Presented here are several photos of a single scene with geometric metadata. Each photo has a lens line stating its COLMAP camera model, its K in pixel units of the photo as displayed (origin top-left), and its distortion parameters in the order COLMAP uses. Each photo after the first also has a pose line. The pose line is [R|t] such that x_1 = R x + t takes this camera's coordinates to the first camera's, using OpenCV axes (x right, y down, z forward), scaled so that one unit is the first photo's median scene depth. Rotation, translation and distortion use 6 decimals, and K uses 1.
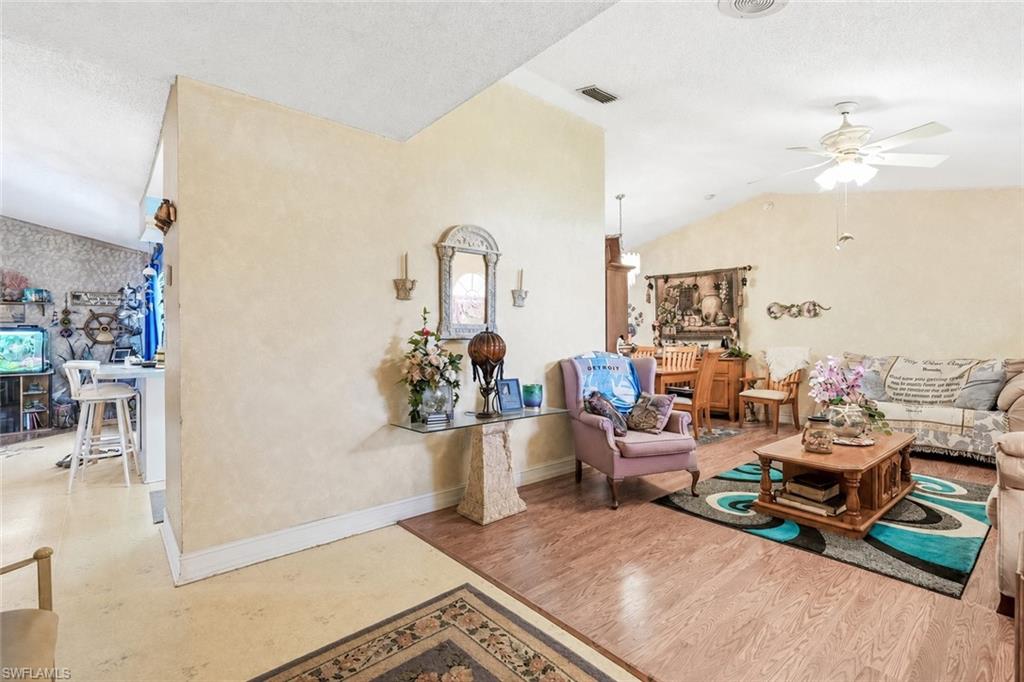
lens RADIAL K [[478.6, 0, 513.3], [0, 478.6, 340.4], [0, 0, 1]] dist [-0.002715, -0.000518]
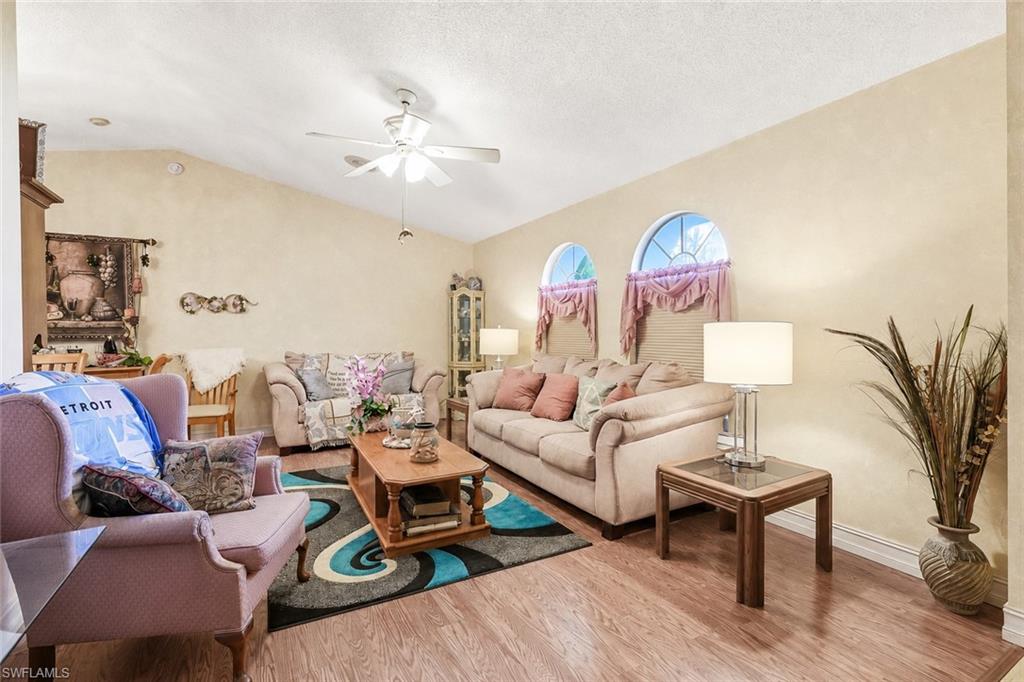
lens RADIAL K [[478.6, 0, 478.0], [0, 478.6, 327.7], [0, 0, 1]] dist [-0.002715, -0.000518]
pose [[0.199081, 0.007479, 0.979955, -0.136264], [0.016428, 0.999805, -0.010968, -0.005261], [-0.979845, 0.018282, 0.198919, 0.407397]]
